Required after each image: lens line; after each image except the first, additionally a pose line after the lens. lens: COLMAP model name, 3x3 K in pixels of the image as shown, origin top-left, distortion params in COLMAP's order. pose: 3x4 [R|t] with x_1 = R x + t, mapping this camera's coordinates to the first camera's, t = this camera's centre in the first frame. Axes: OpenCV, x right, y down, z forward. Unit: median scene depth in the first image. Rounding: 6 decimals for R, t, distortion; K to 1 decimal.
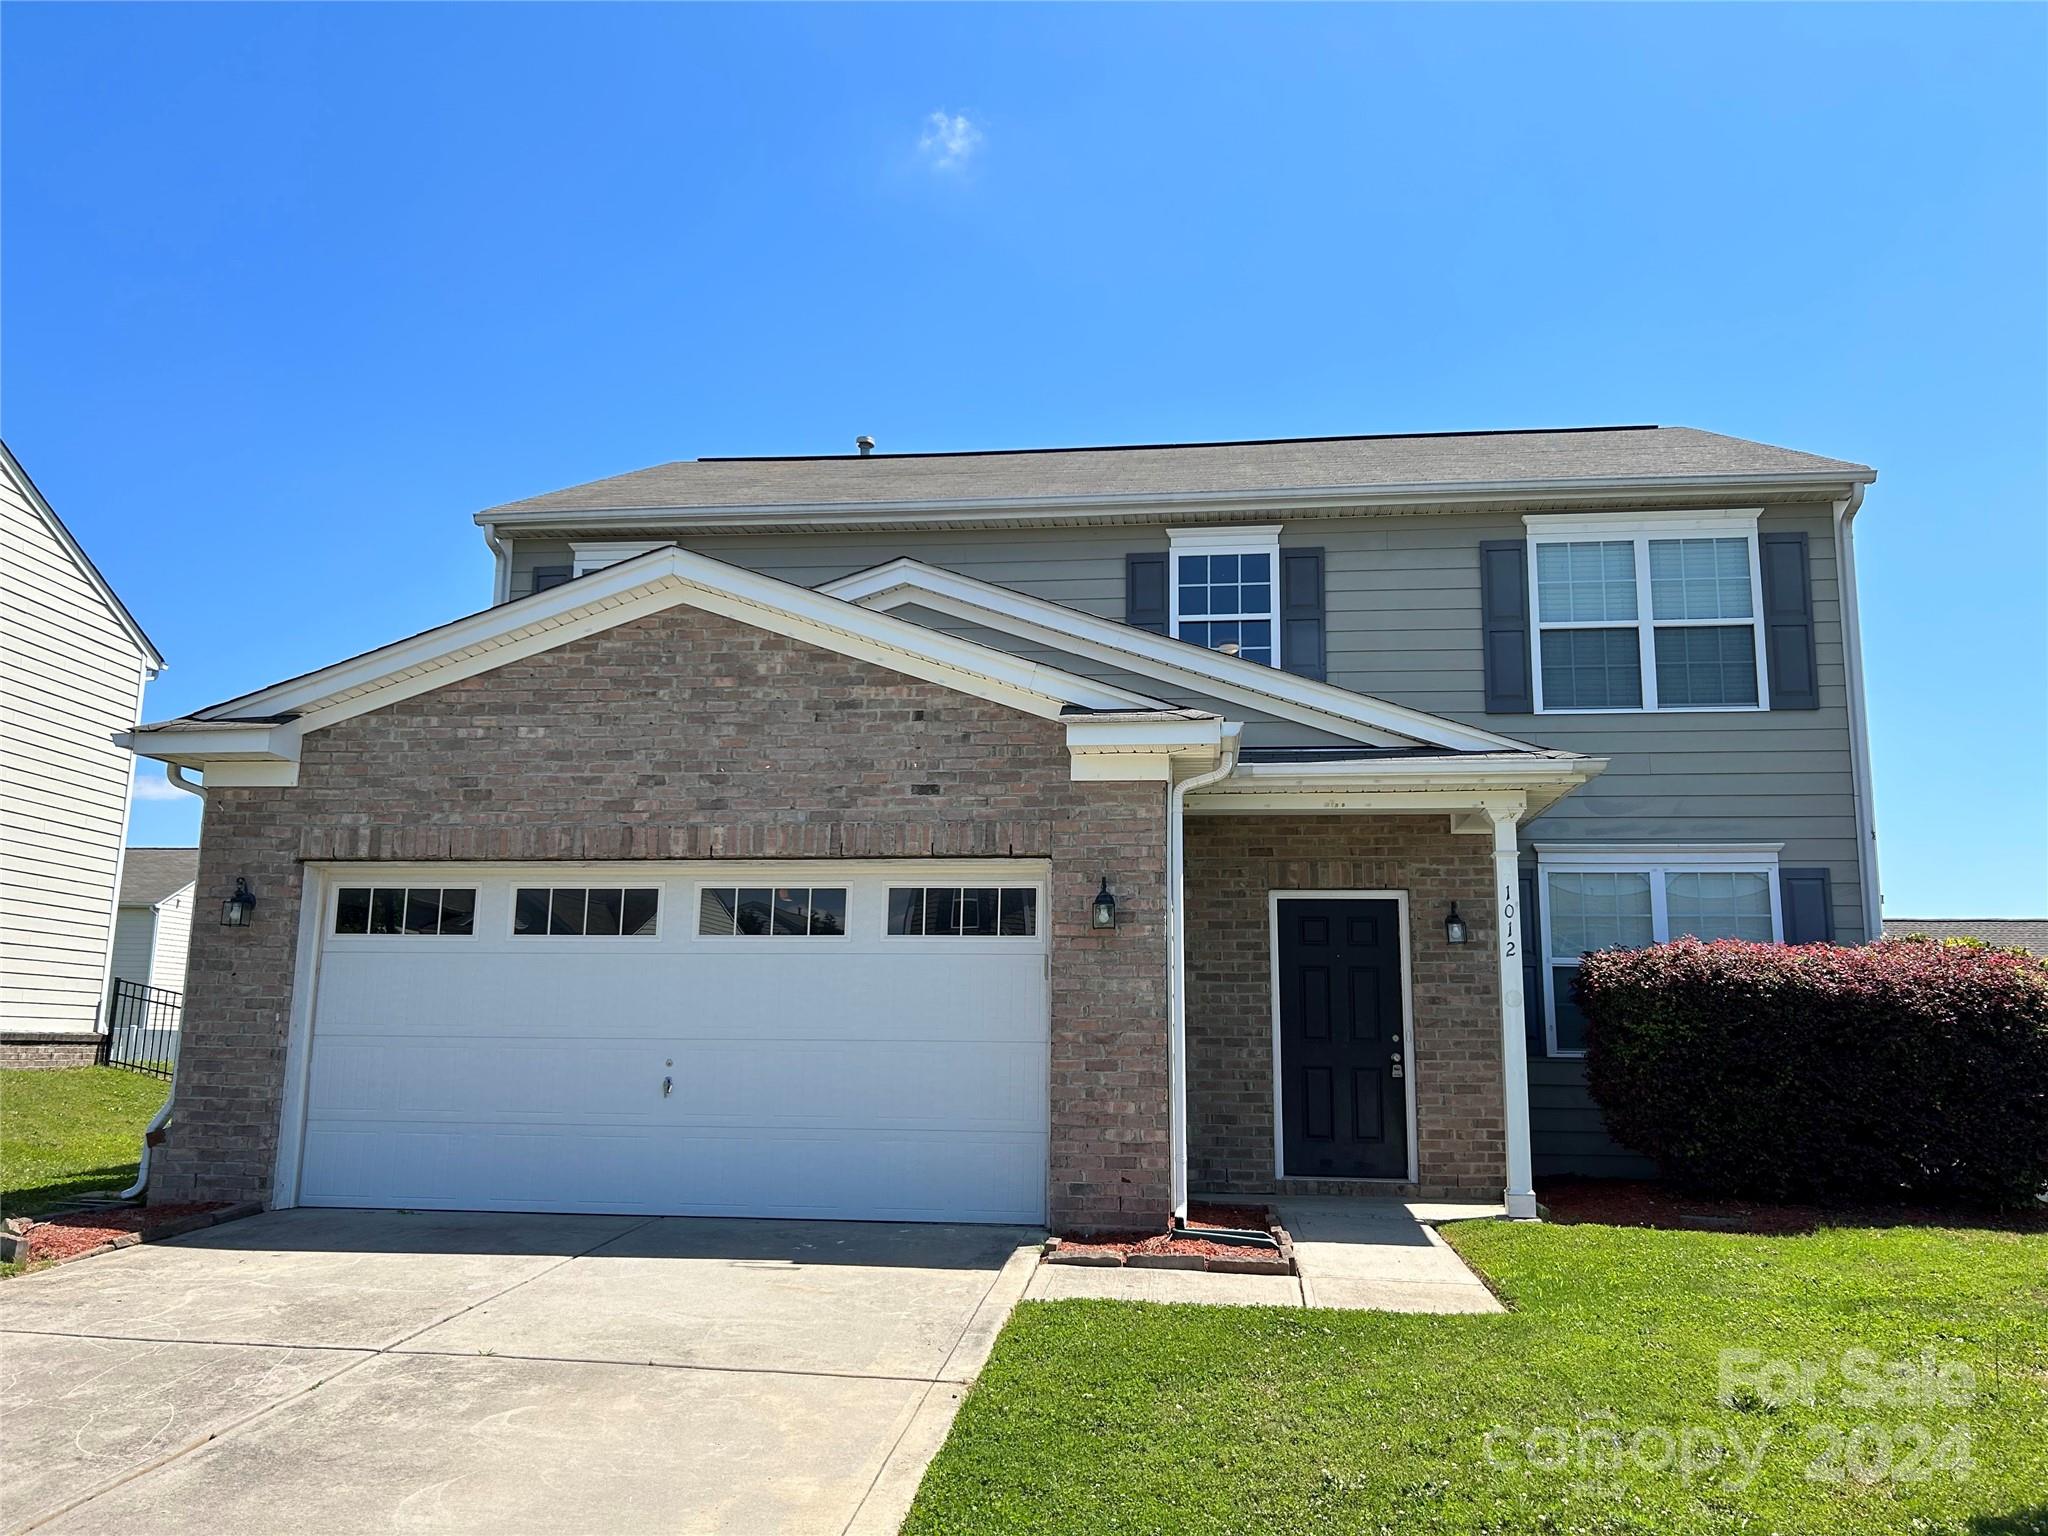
lens RADIAL K [[1605.1, 0, 1024.0], [0, 1605.1, 768.0], [0, 0, 1]] dist [0.019541, -0.096380]
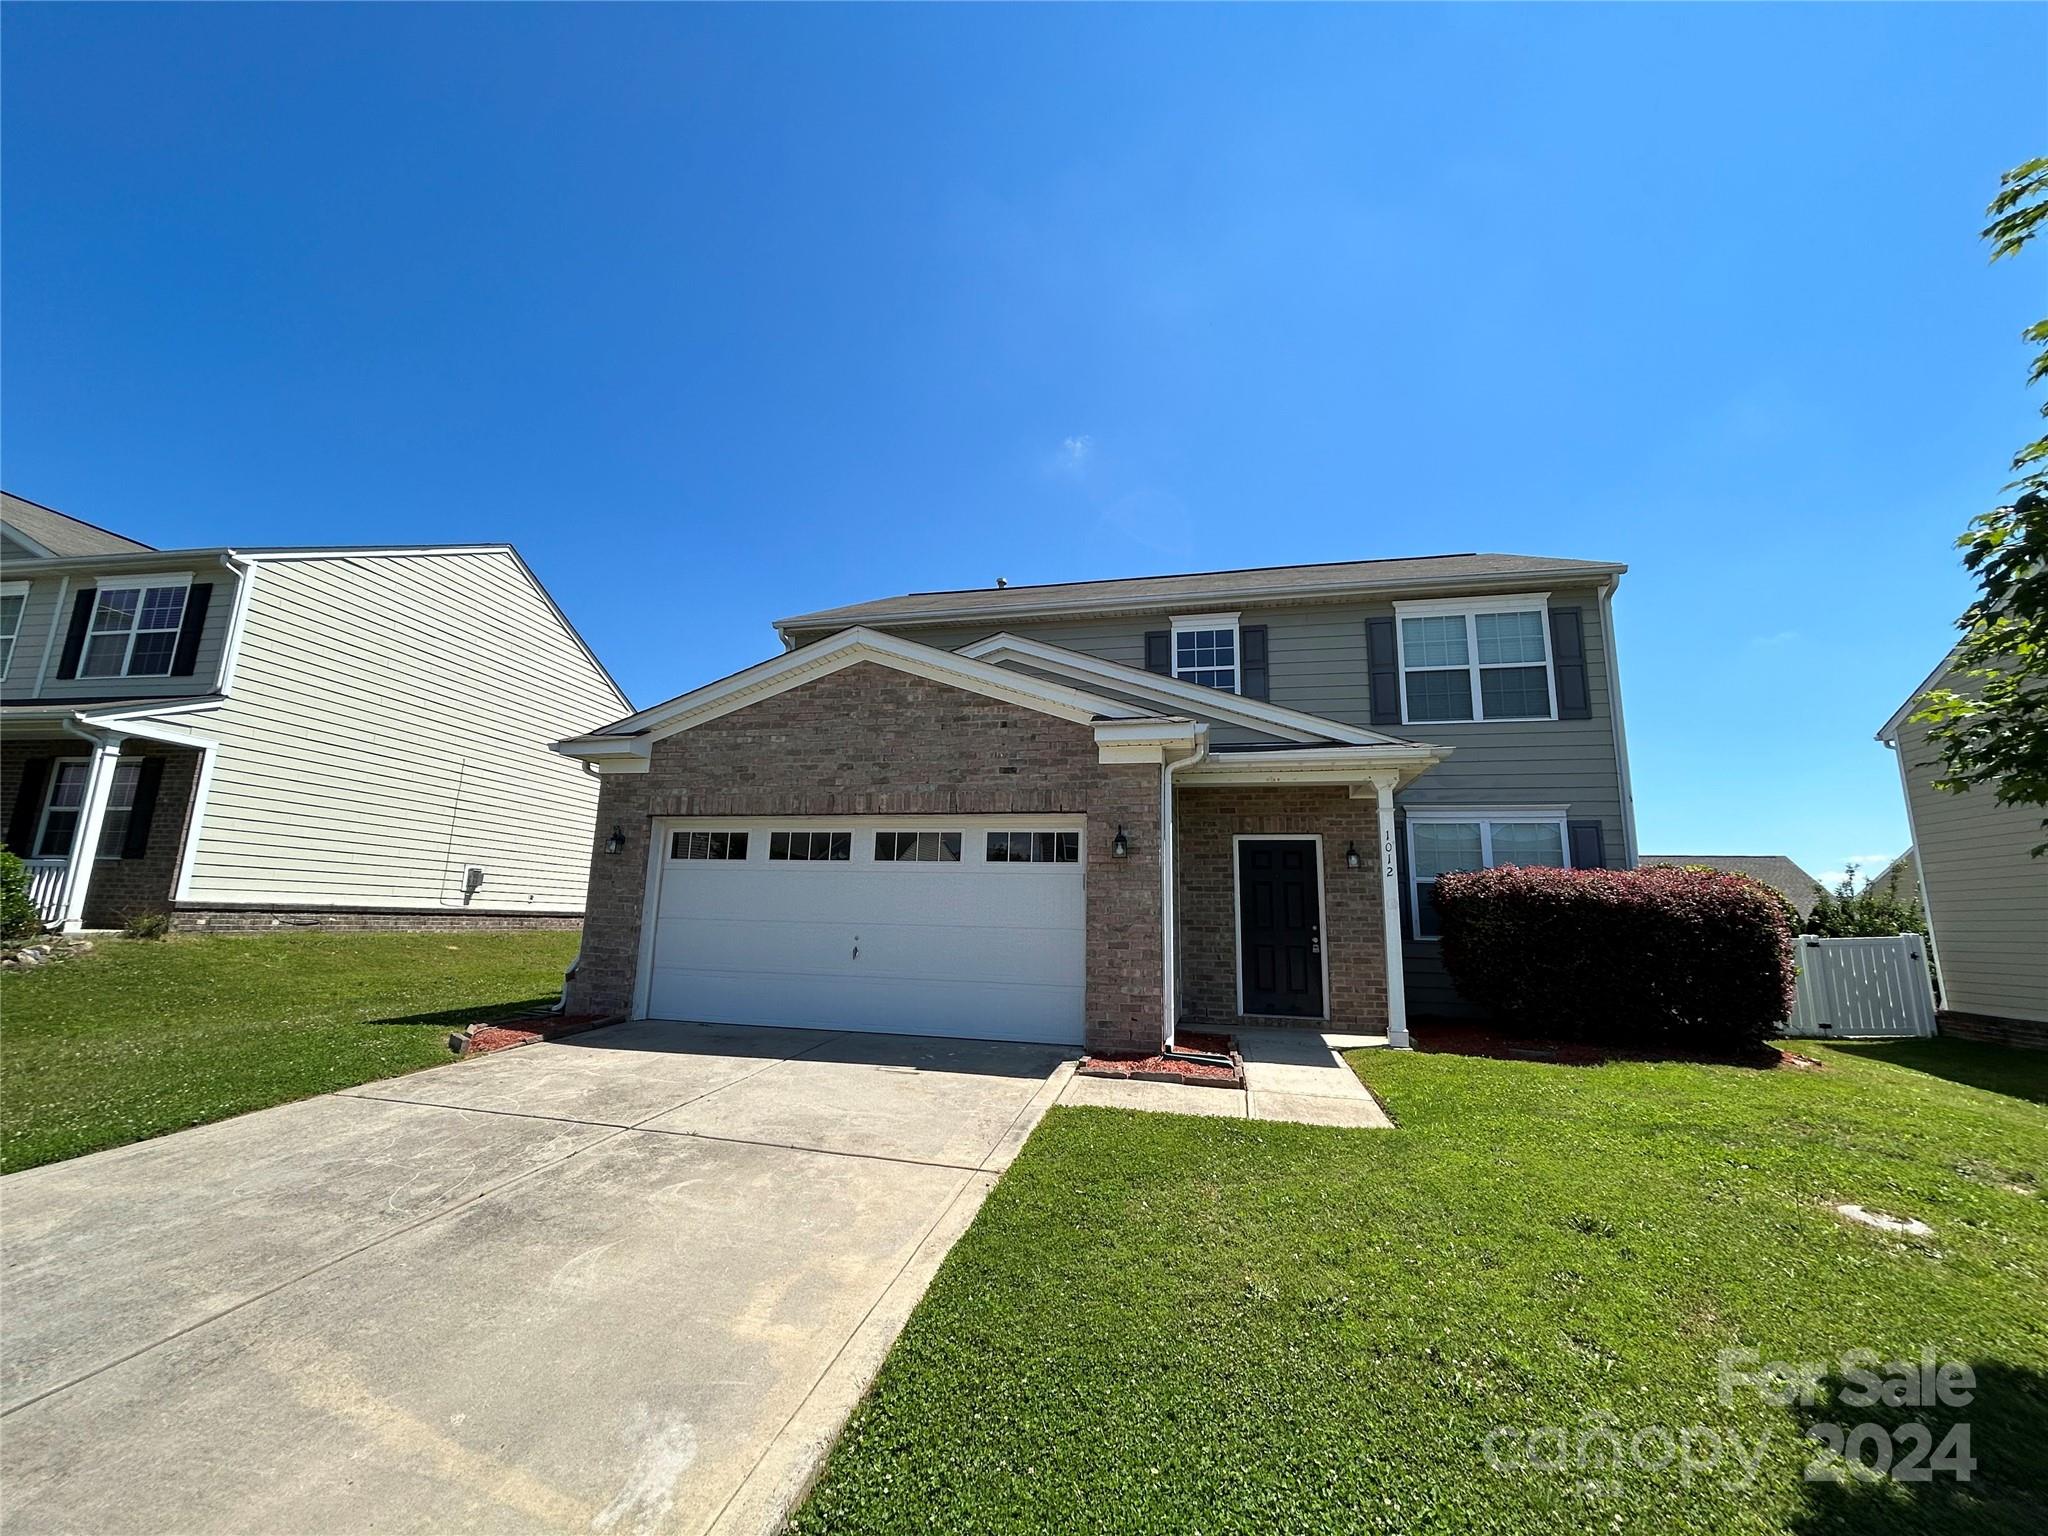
lens RADIAL K [[817.2, 0, 1024.0], [0, 817.2, 768.0], [0, 0, 1]] dist [-0.028501, 0.000134]
pose [[0.992423, -0.009333, -0.122510, 0.052268], [0.007834, 0.999889, -0.012710, 0.020749], [0.122615, 0.011654, 0.992386, 0.187750]]
